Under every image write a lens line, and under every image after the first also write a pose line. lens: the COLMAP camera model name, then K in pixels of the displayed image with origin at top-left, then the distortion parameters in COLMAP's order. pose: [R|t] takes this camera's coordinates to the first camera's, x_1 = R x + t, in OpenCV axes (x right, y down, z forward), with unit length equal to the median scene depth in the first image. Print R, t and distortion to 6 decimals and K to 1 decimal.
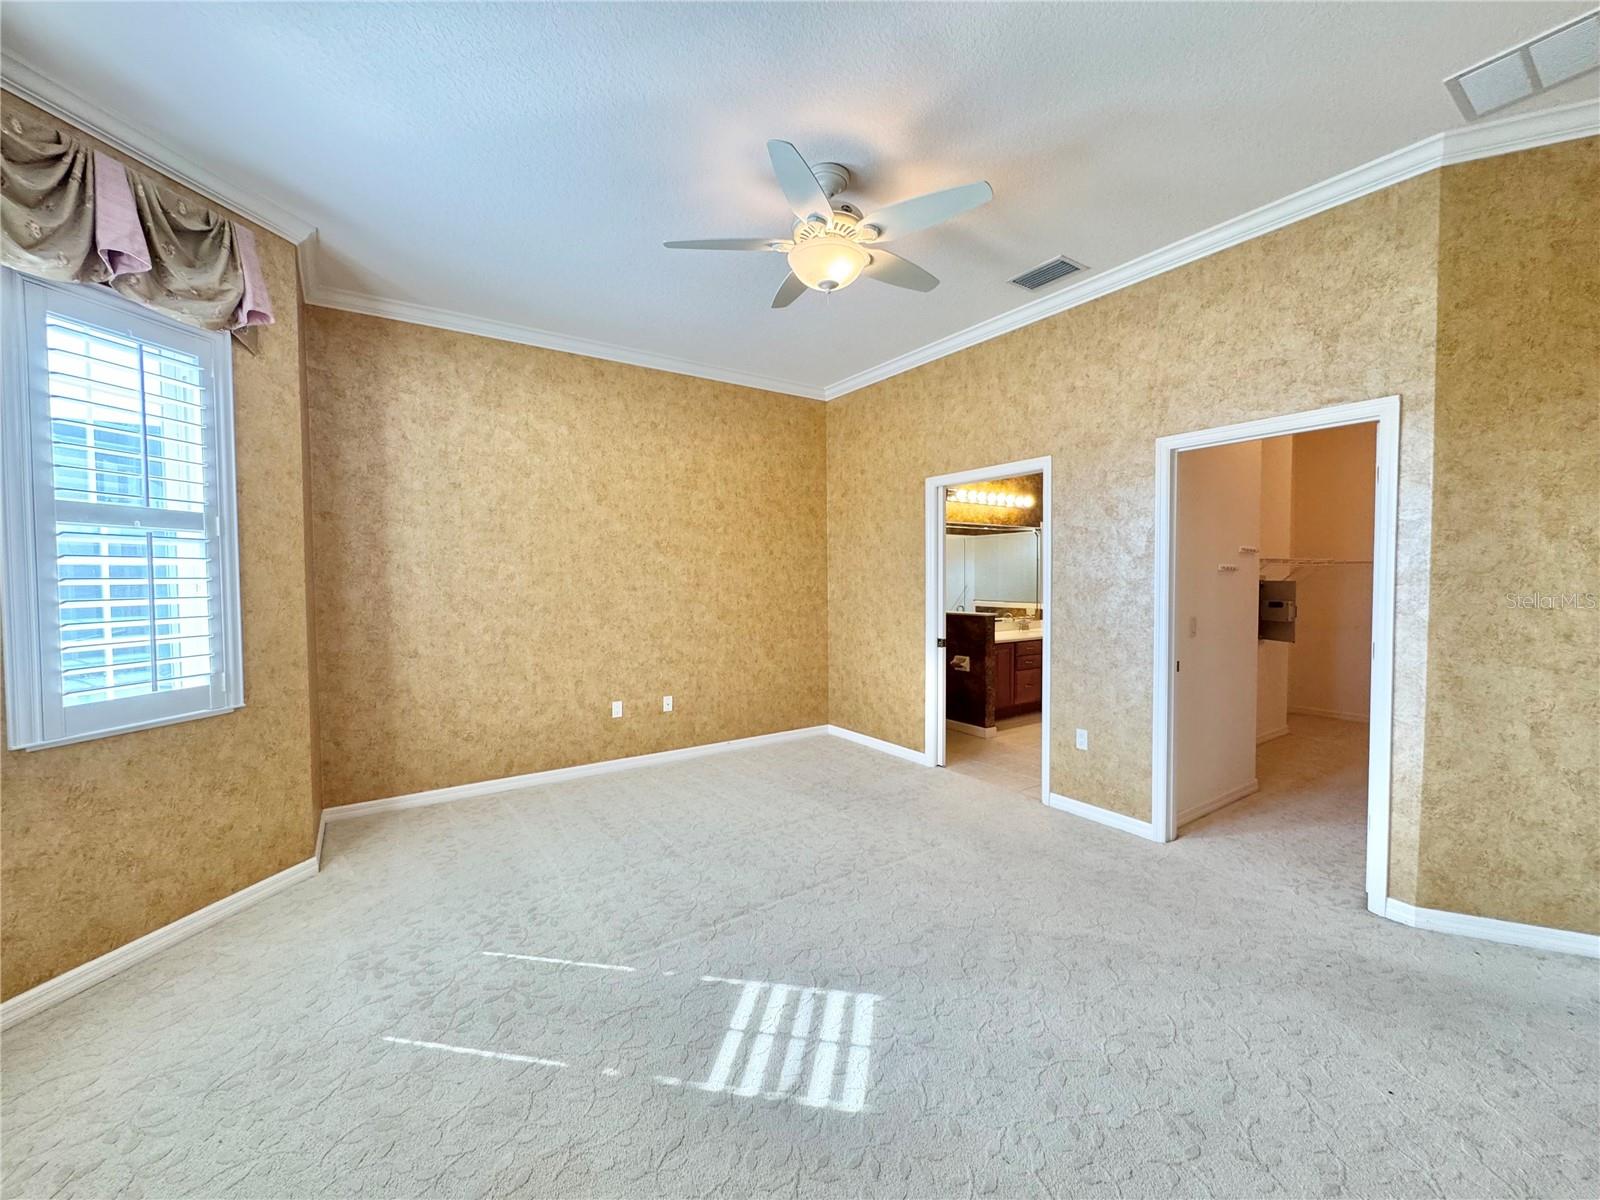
lens RADIAL K [[638.1, 0, 789.1], [0, 638.1, 606.6], [0, 0, 1]] dist [-0.003821, 0.000769]
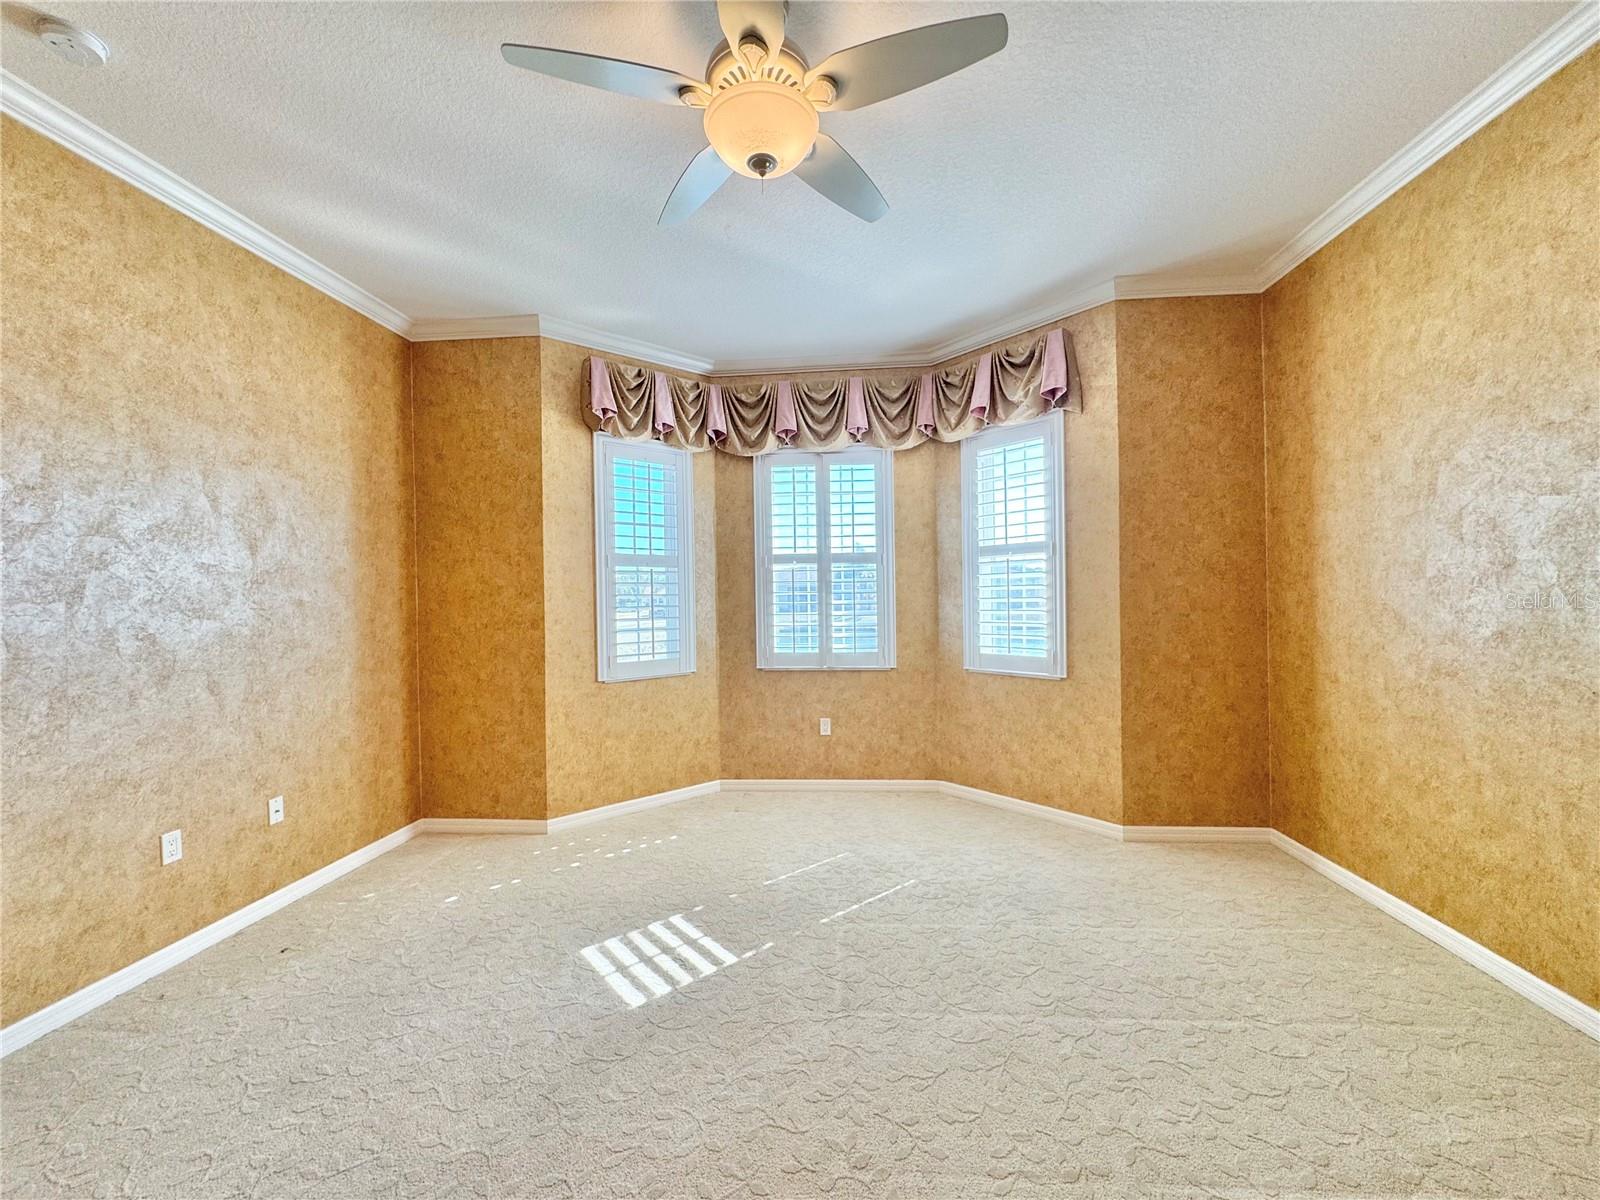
lens RADIAL K [[638.1, 0, 794.4], [0, 638.1, 601.4], [0, 0, 1]] dist [-0.003821, 0.000769]
pose [[-0.631120, 0.025791, -0.775257, 0.394478], [-0.011196, 0.999040, 0.042349, -0.041044], [0.775605, 0.035407, -0.630225, 0.971071]]
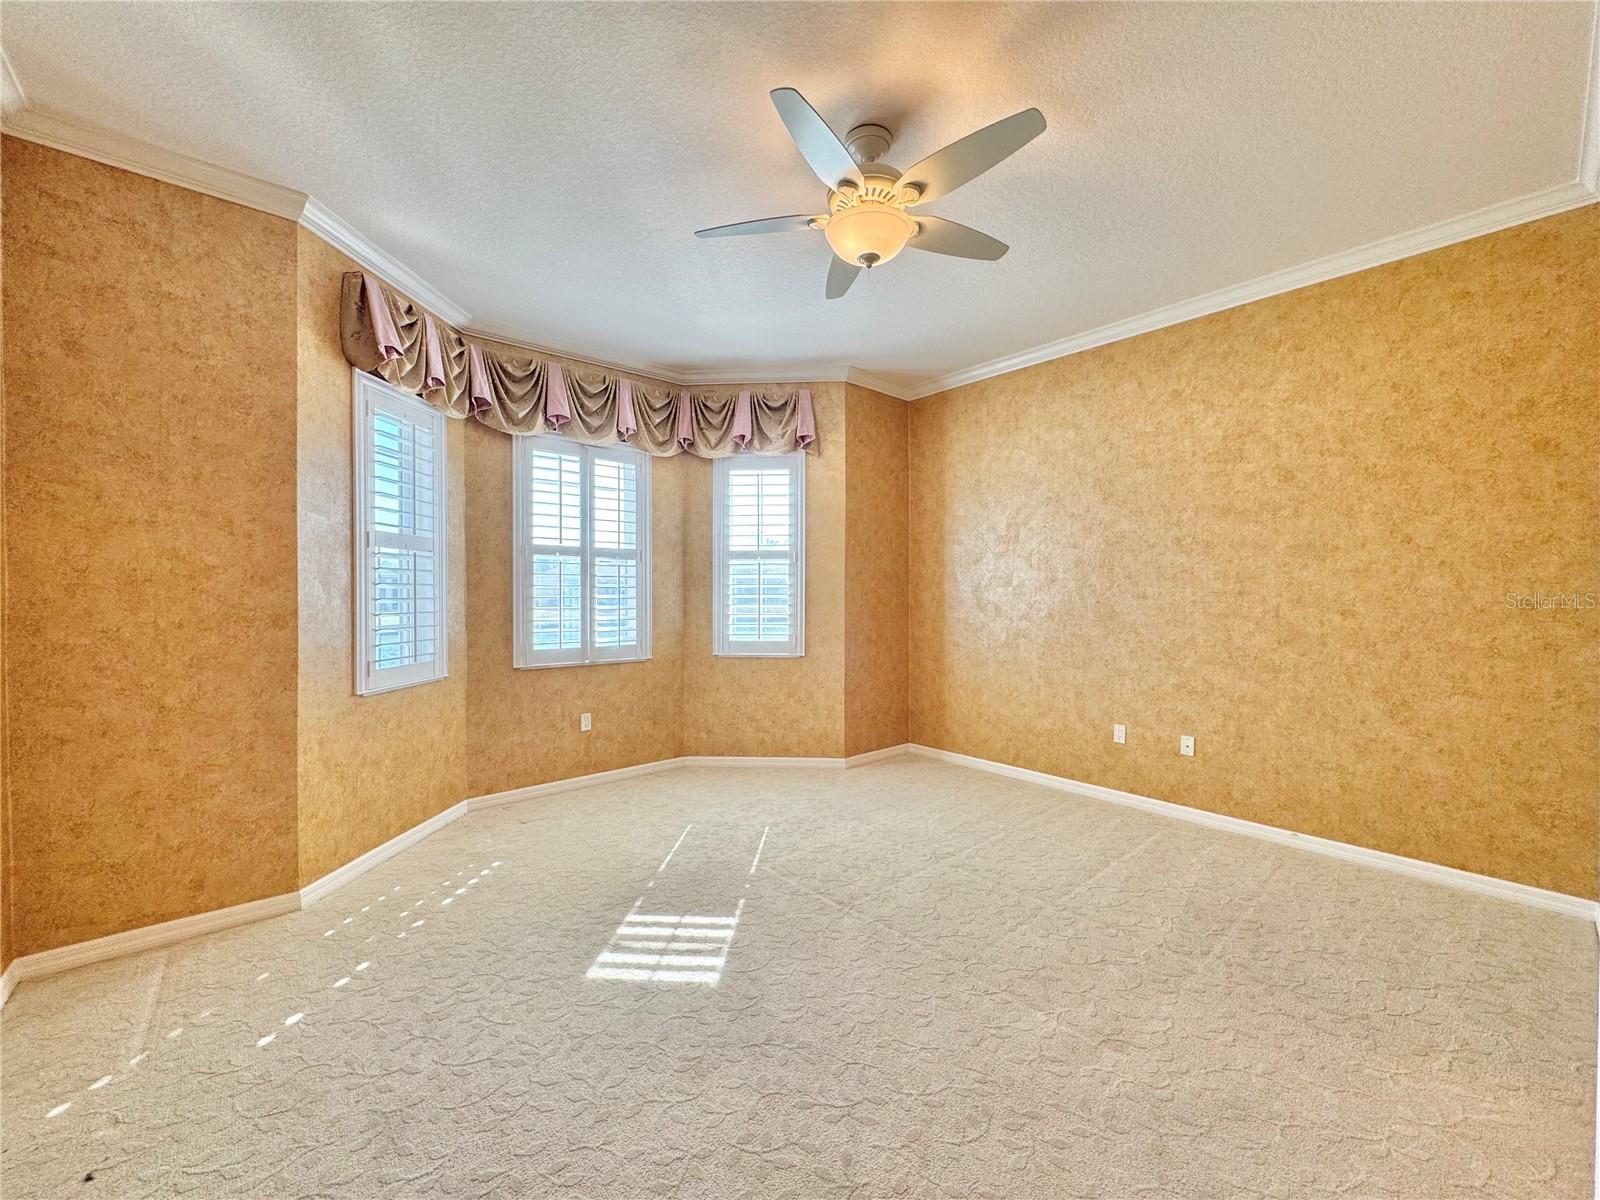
lens RADIAL K [[638.1, 0, 805.3], [0, 638.1, 598.6], [0, 0, 1]] dist [-0.003821, 0.000769]
pose [[0.115758, 0.018945, -0.993097, 0.641851], [-0.044577, 0.998910, 0.013860, -0.020361], [0.992277, 0.042665, 0.116476, 0.543246]]
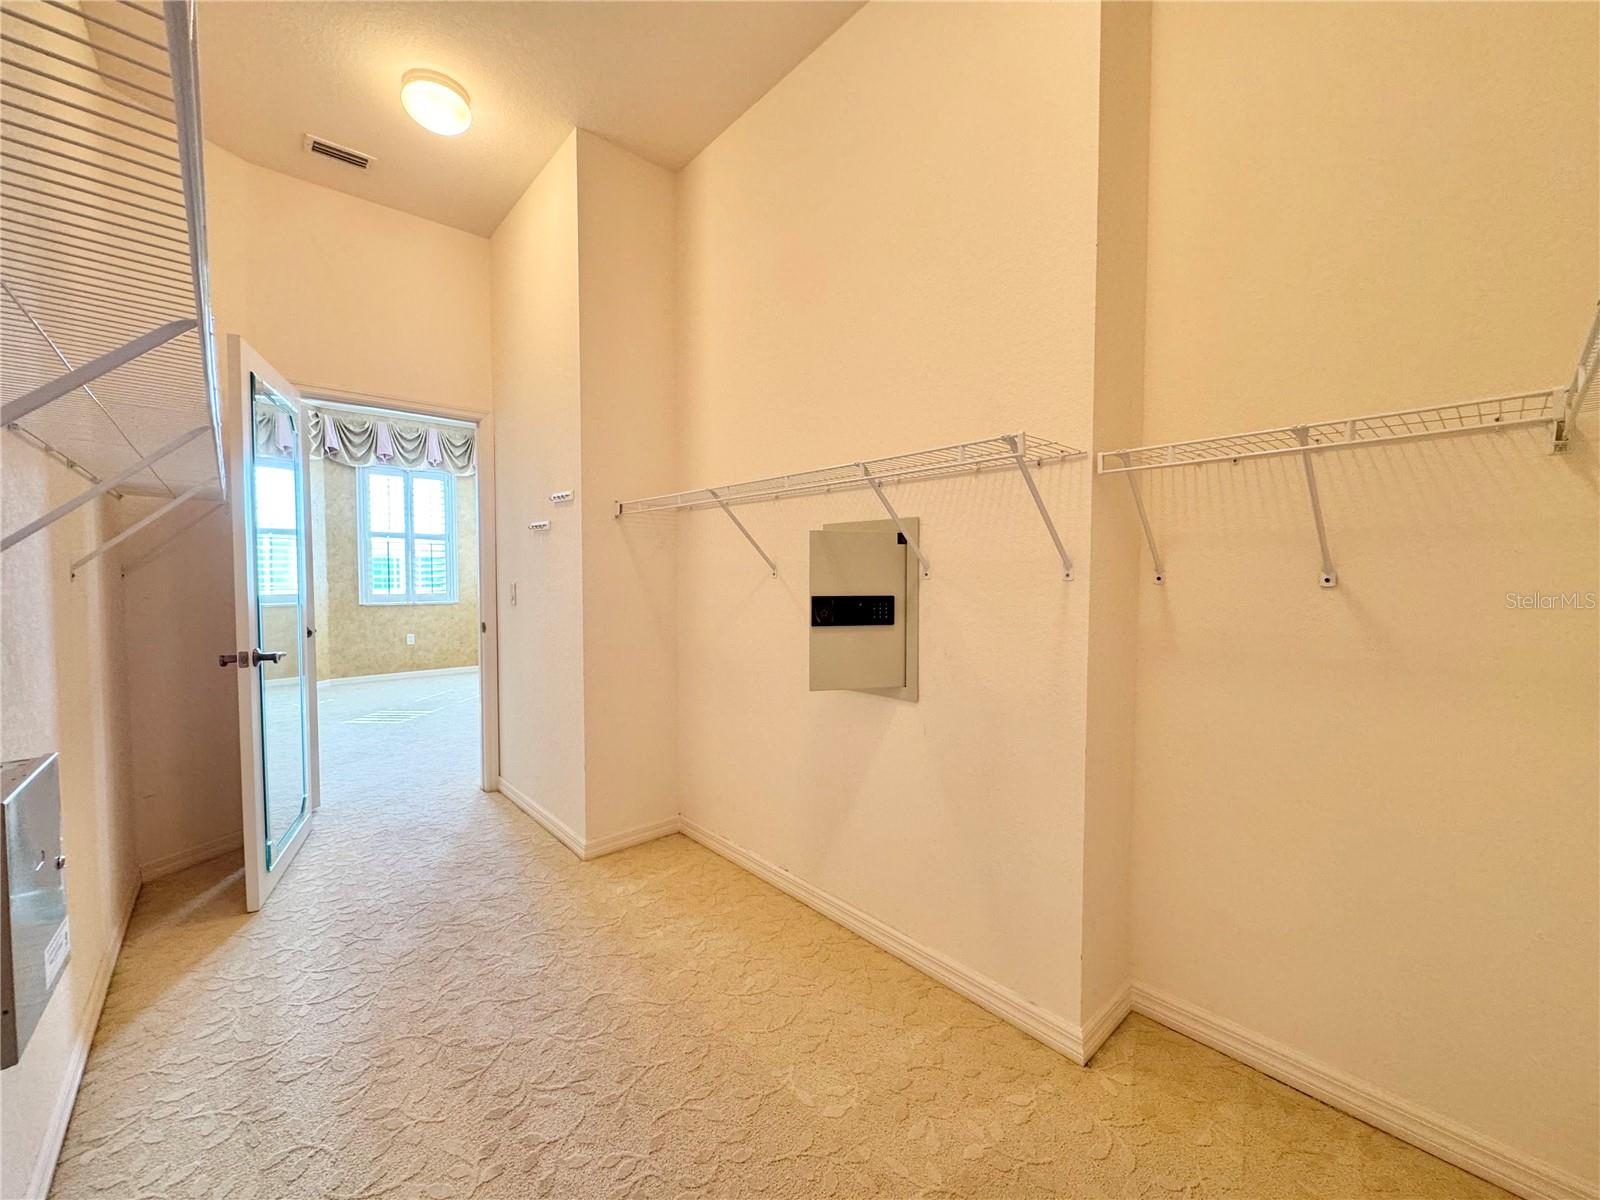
lens RADIAL K [[638.1, 0, 806.0], [0, 638.1, 600.5], [0, 0, 1]] dist [-0.003821, 0.000769]
pose [[0.133265, 0.057783, -0.989395, 1.472395], [-0.052579, 0.997305, 0.051163, -0.037880], [0.989685, 0.045203, 0.135944, 1.187068]]
